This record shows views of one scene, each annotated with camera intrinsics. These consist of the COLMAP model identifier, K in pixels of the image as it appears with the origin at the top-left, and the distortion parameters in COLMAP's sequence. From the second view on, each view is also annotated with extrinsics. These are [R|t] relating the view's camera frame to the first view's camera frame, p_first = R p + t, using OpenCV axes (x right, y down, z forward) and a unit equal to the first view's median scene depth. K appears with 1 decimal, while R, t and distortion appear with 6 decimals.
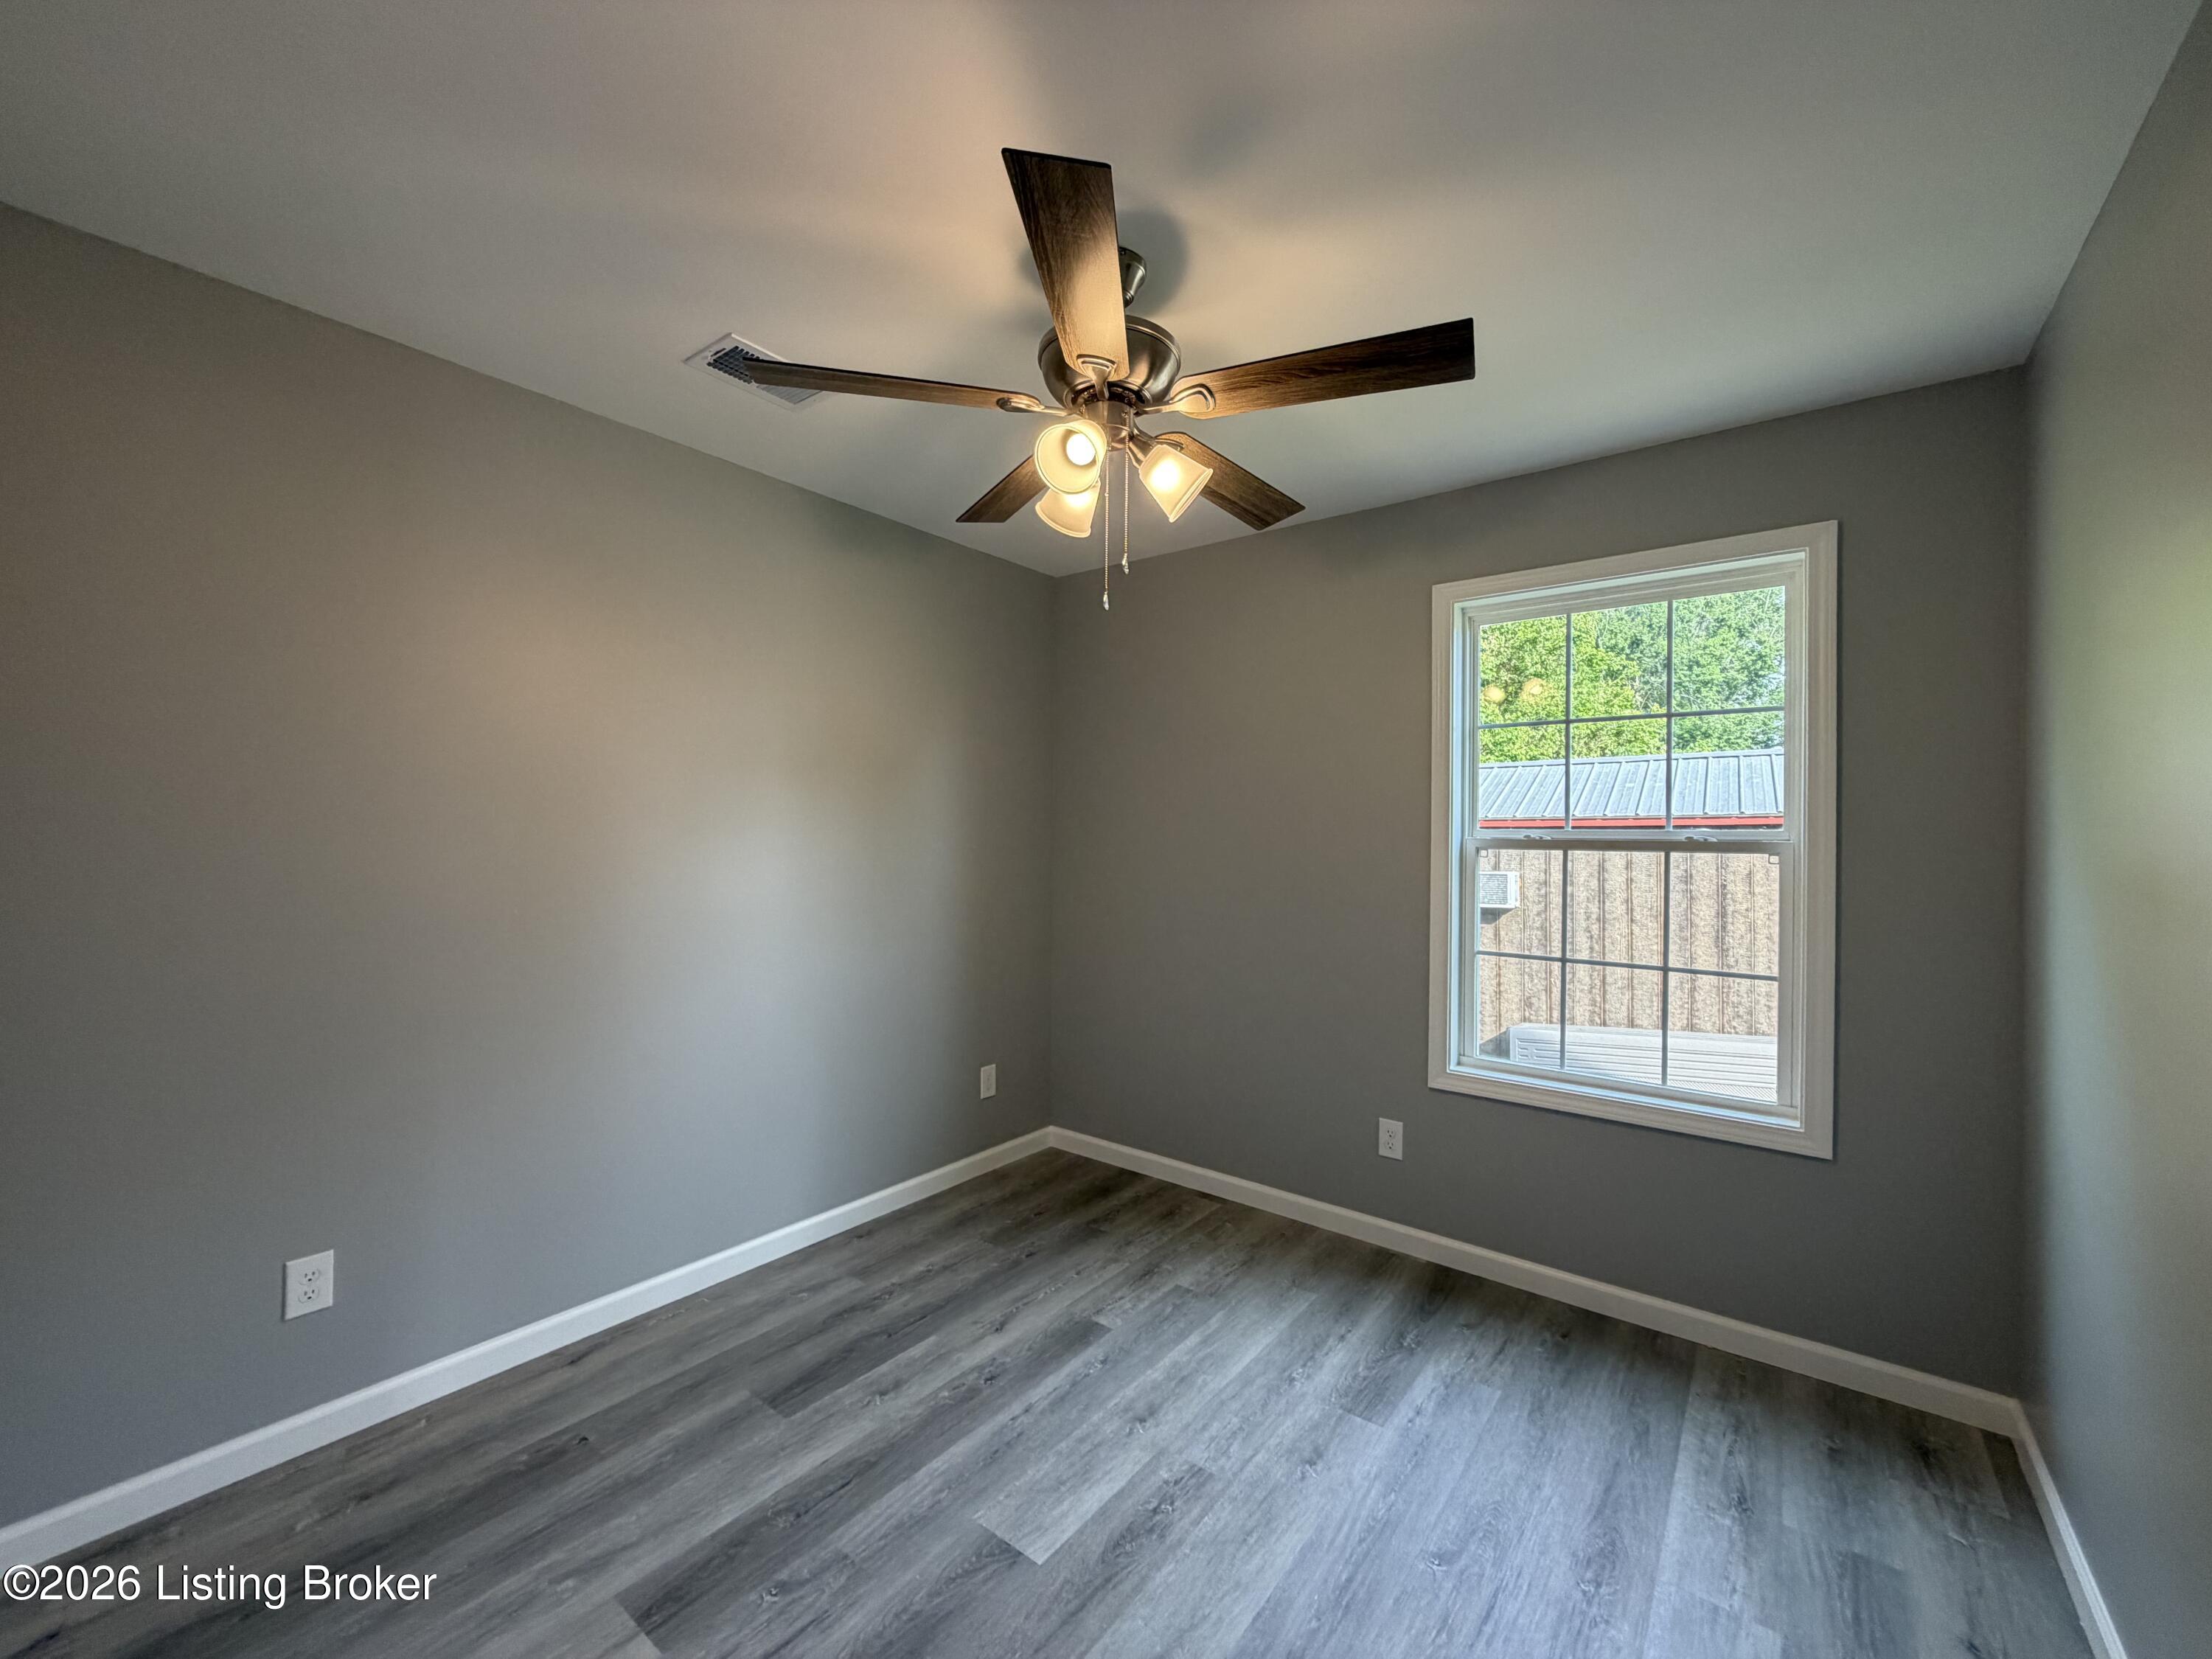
lens RADIAL K [[879.8, 0, 1101.4], [0, 879.8, 830.3], [0, 0, 1]] dist [0.000260, 0.000319]
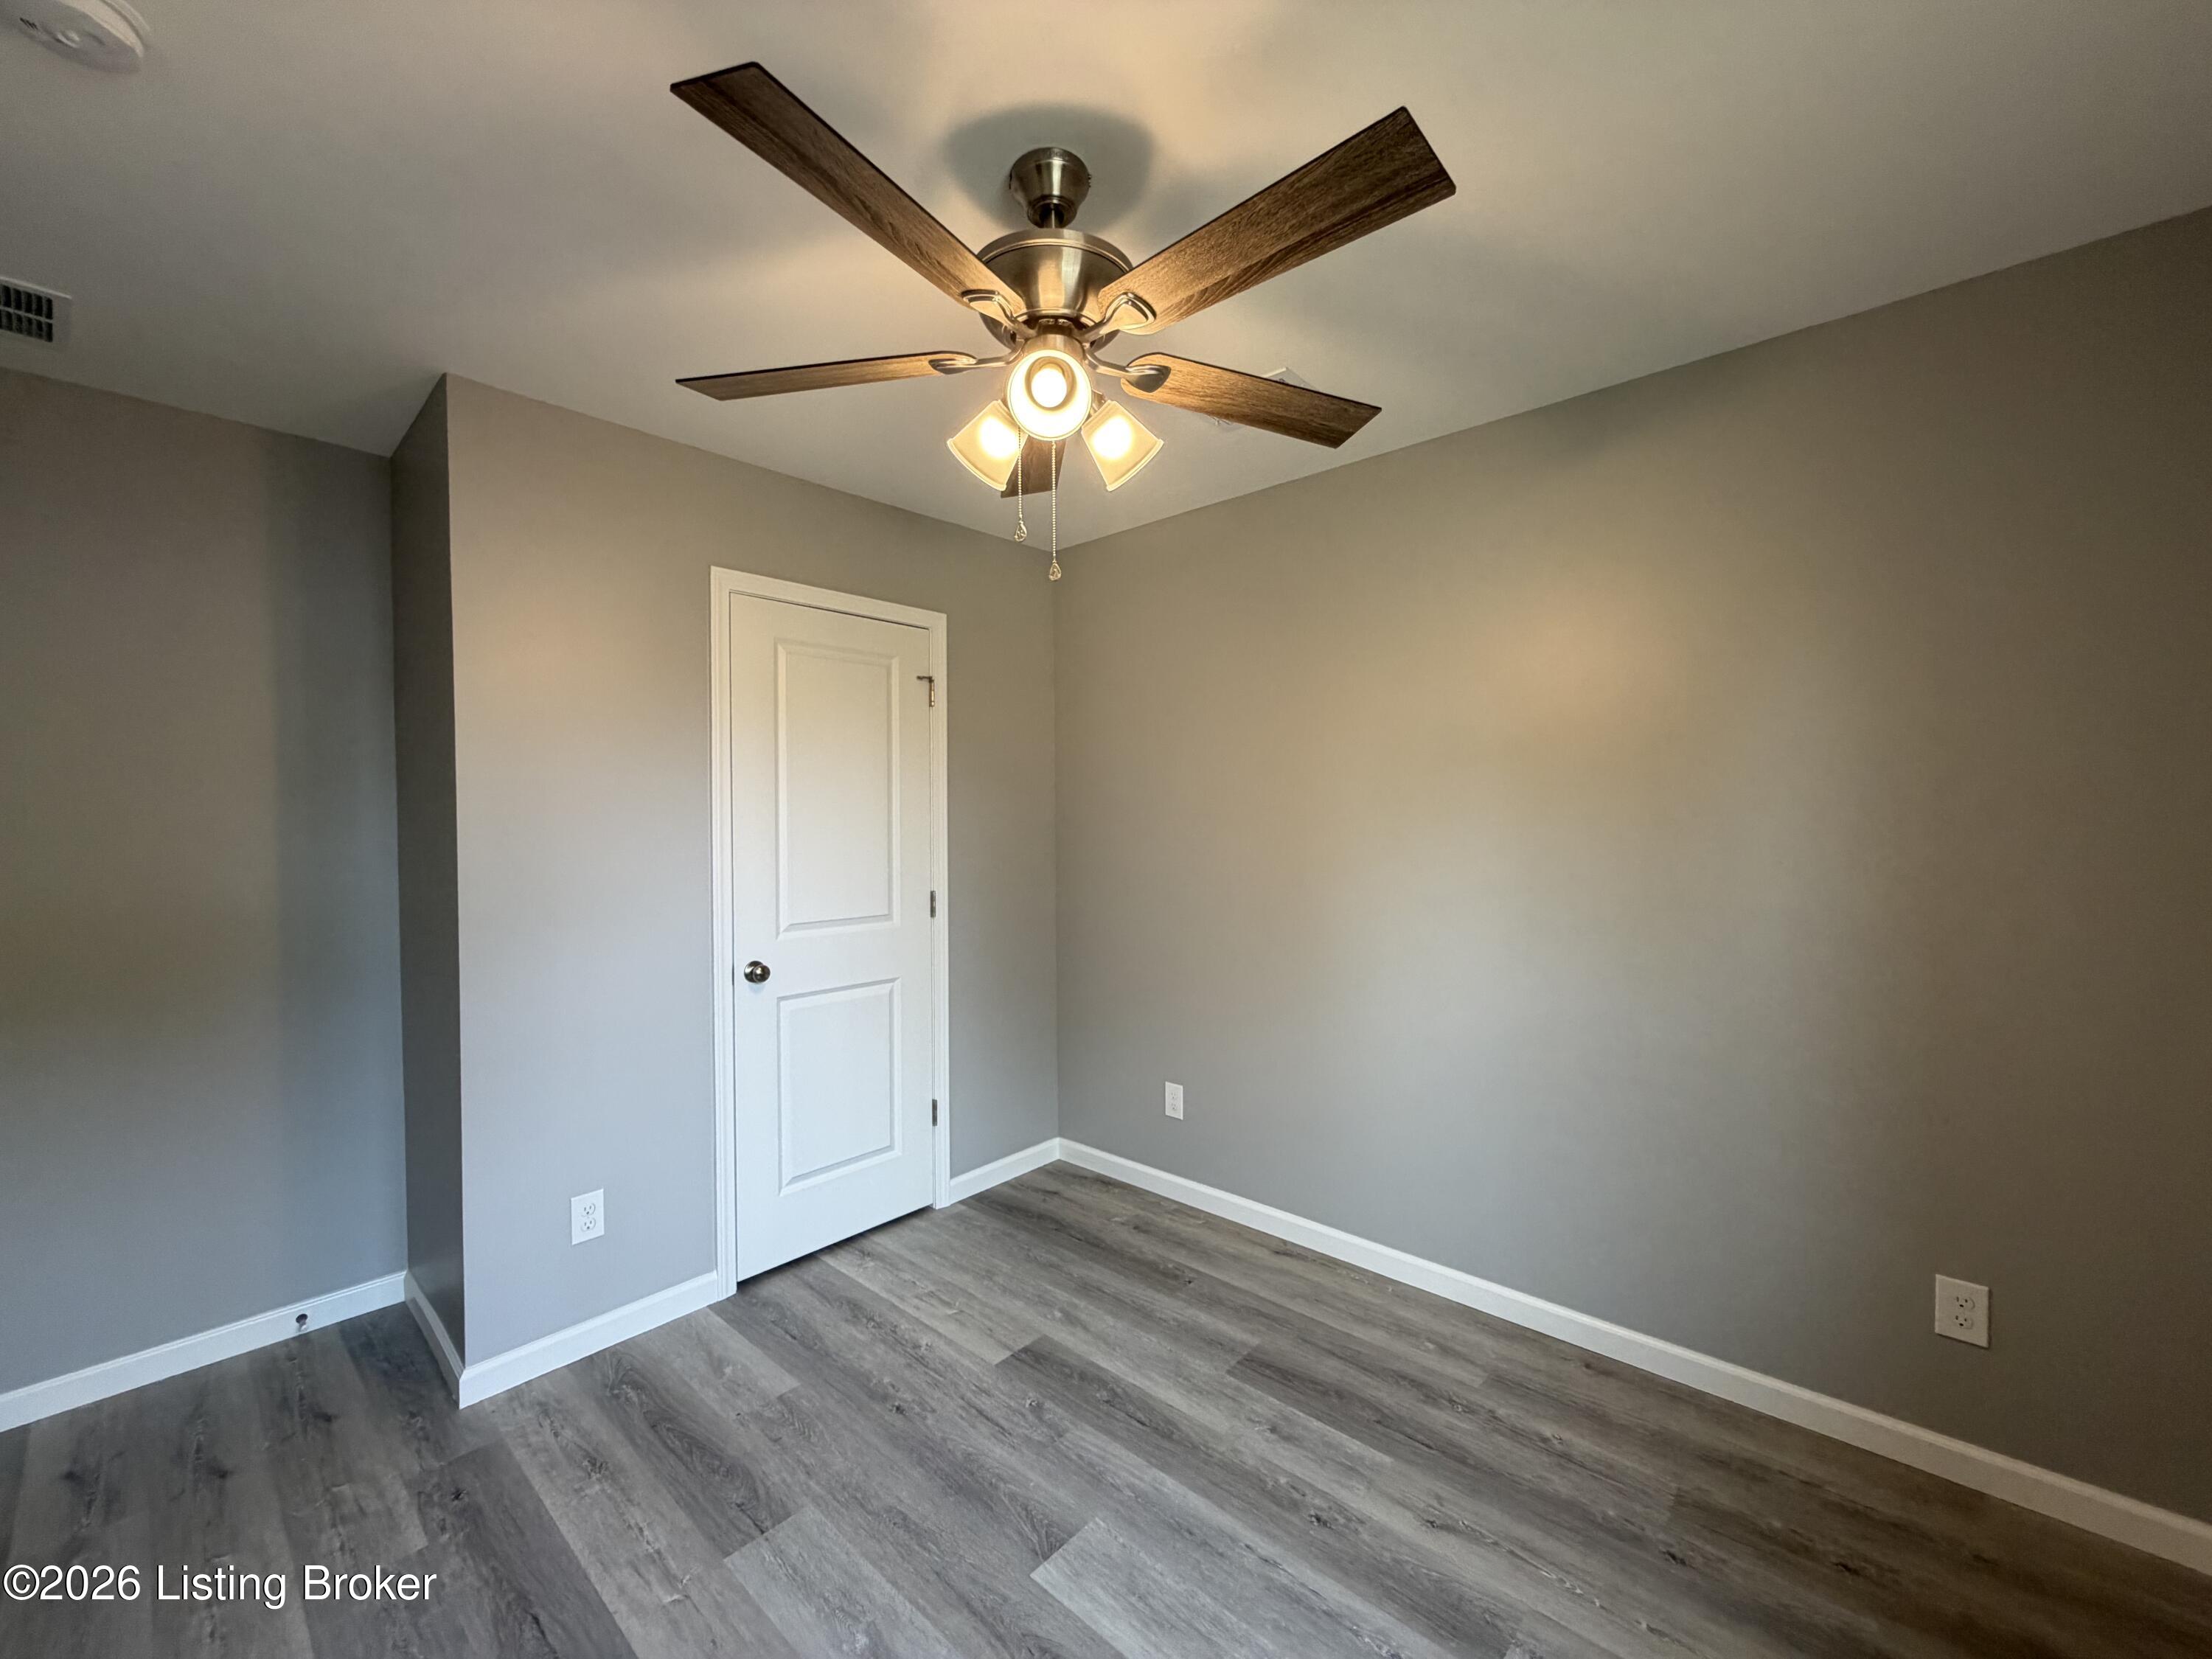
lens RADIAL K [[879.8, 0, 1101.4], [0, 879.8, 830.3], [0, 0, 1]] dist [0.000260, 0.000319]
pose [[-0.076143, 0.004756, -0.997086, 0.707986], [0.012140, 0.999919, 0.003843, -0.004950], [0.997023, -0.011812, -0.076194, 0.909405]]
